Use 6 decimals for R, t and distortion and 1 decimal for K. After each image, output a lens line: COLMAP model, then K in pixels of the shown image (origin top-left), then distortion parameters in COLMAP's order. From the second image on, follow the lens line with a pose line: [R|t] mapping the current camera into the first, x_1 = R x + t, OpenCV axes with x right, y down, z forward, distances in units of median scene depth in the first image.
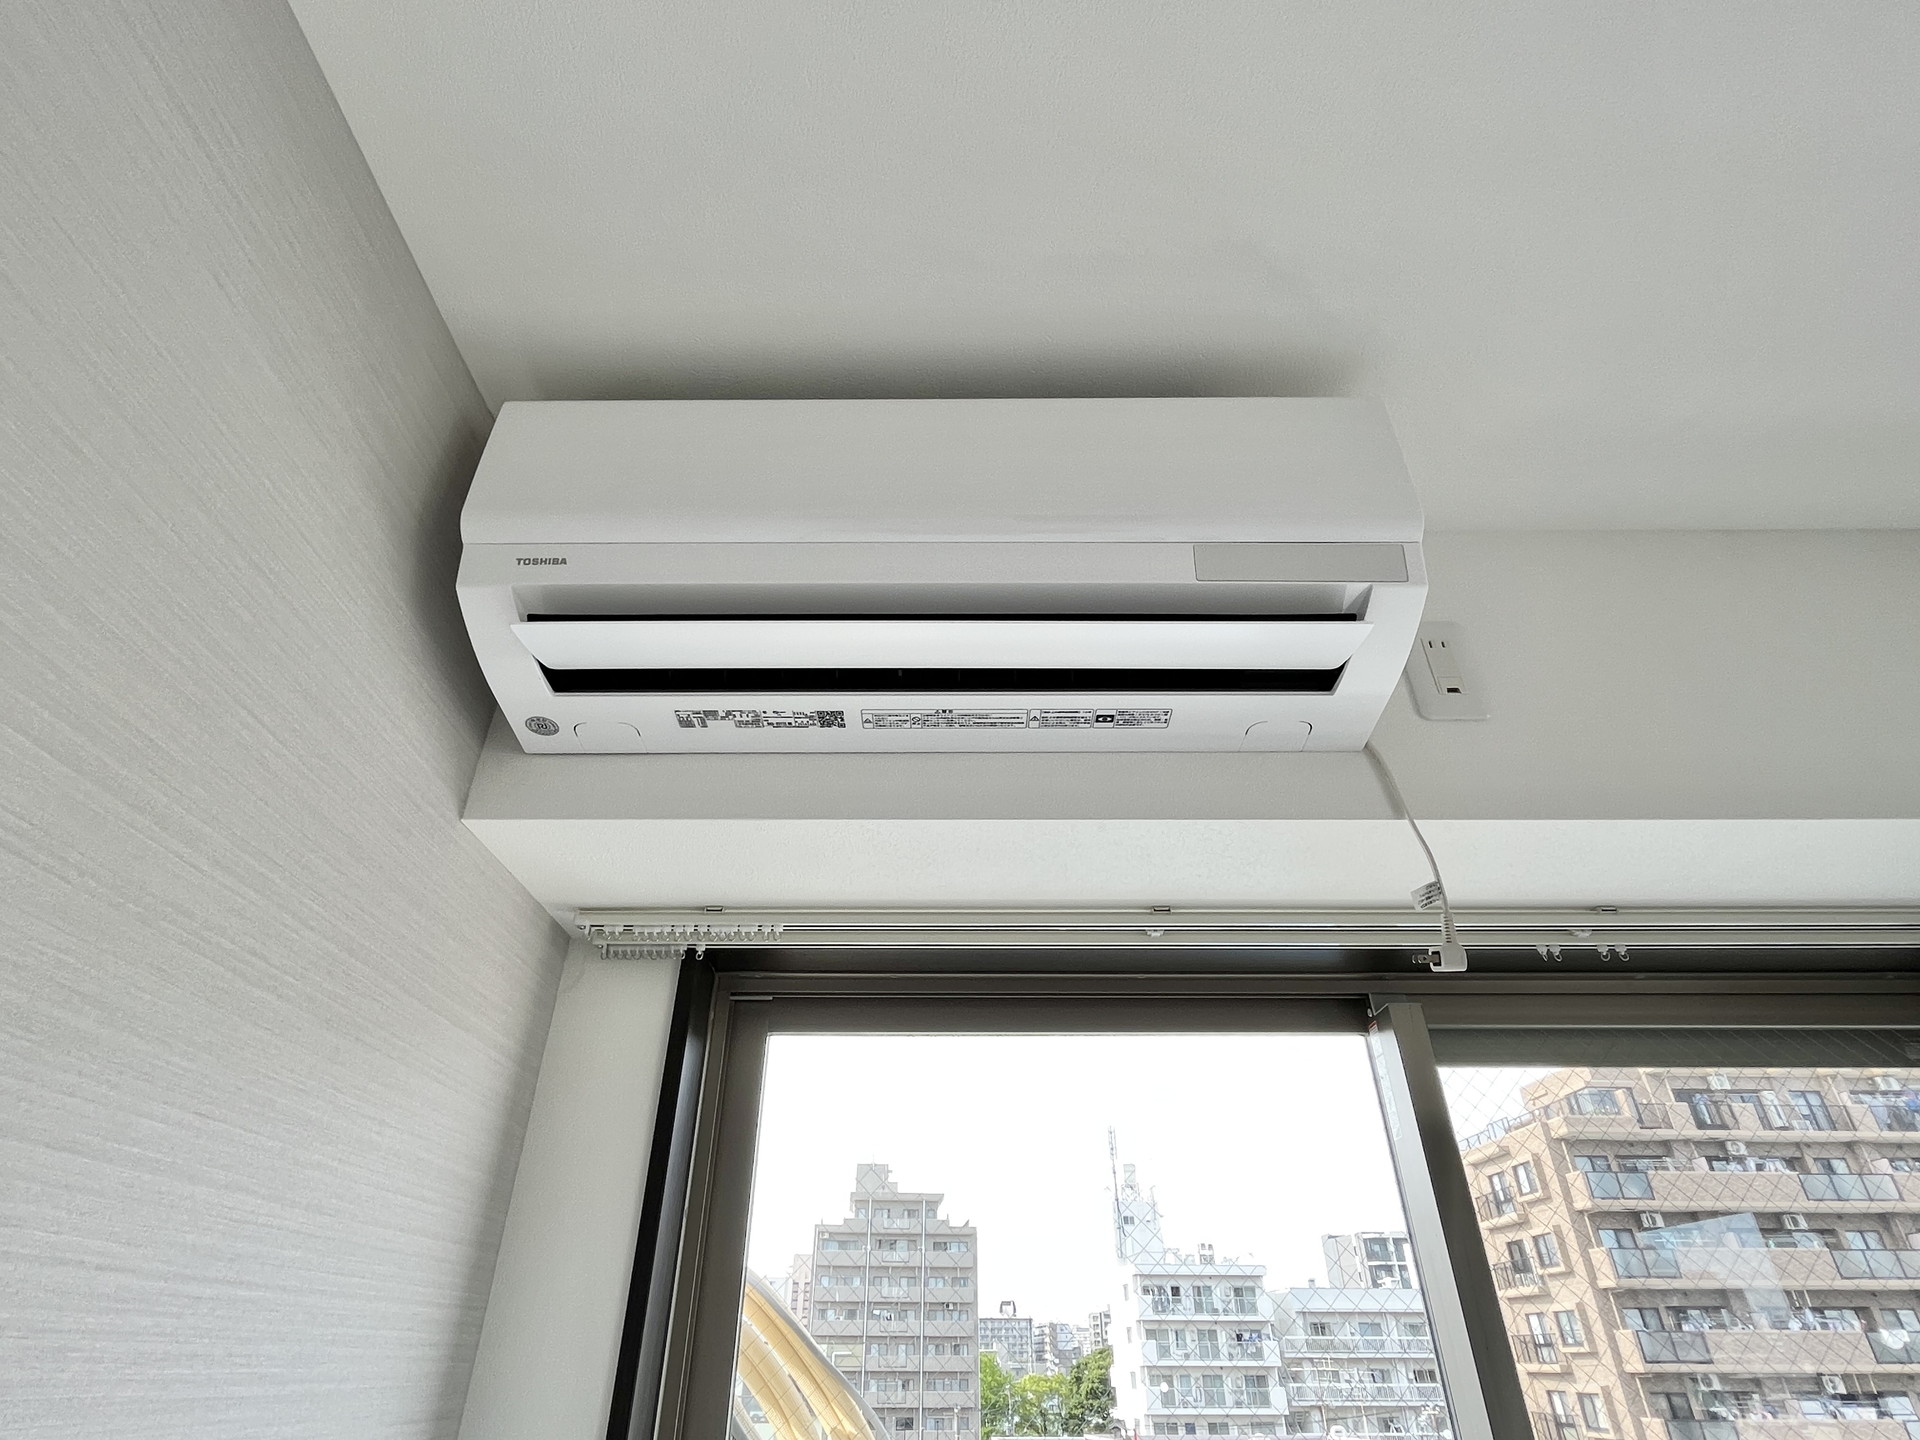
lens RADIAL K [[949.0, 0, 952.2], [0, 949.0, 727.4], [0, 0, 1]] dist [-0.001365, 0.000402]
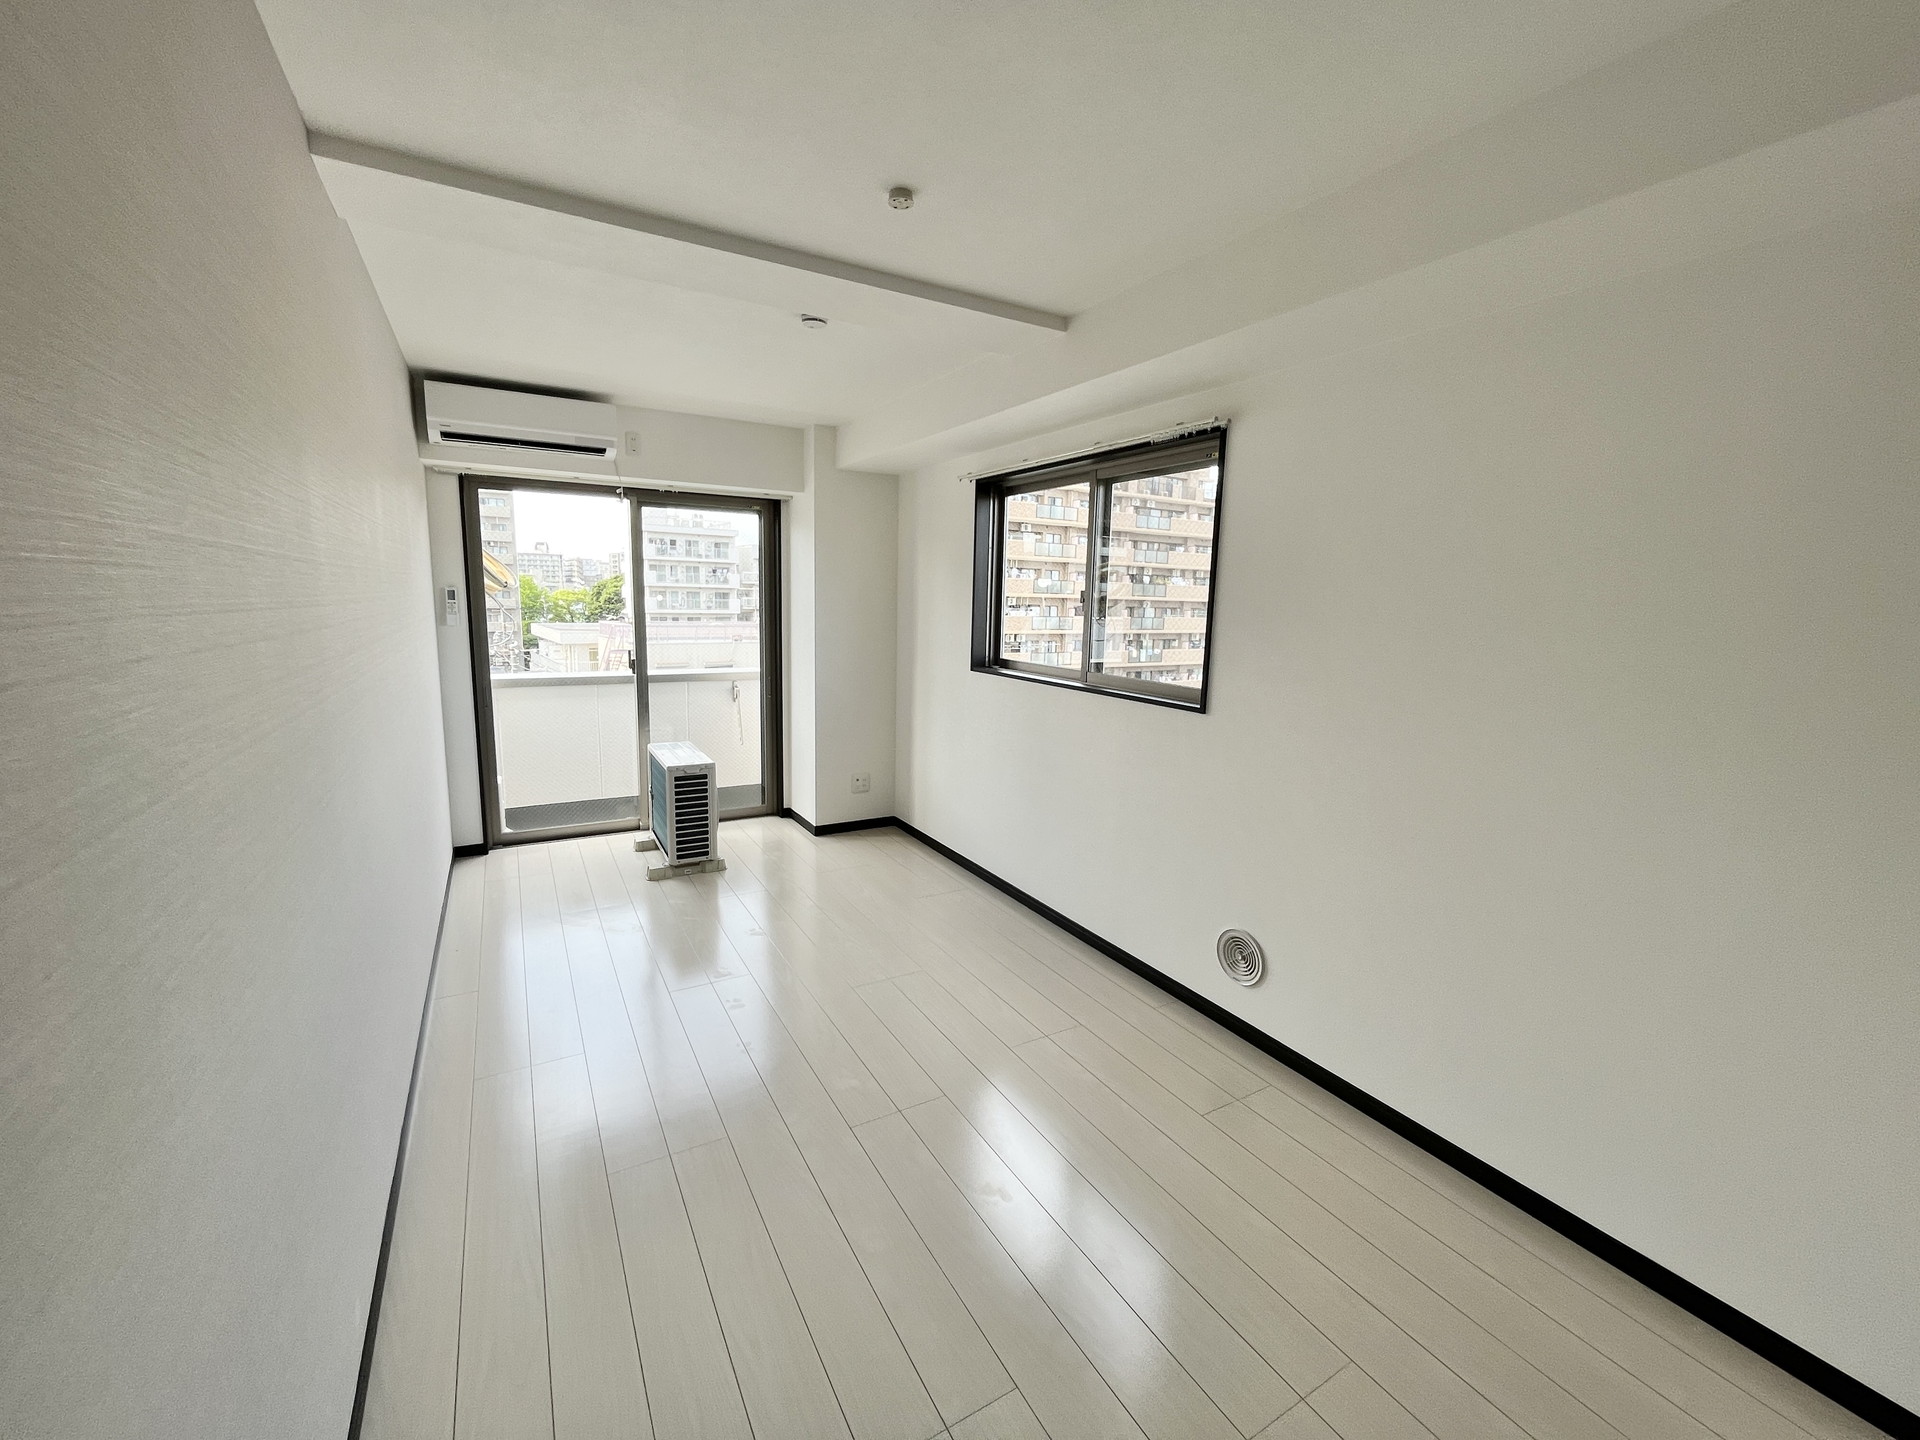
lens RADIAL K [[780.7, 0, 960.0], [0, 780.7, 724.4], [0, 0, 1]] dist [-0.008286, 0.000318]
pose [[0.860220, -0.065484, 0.505701, -0.006176], [-0.302074, 0.733539, 0.608828, -0.055956], [-0.410820, -0.676485, 0.611224, -0.090049]]
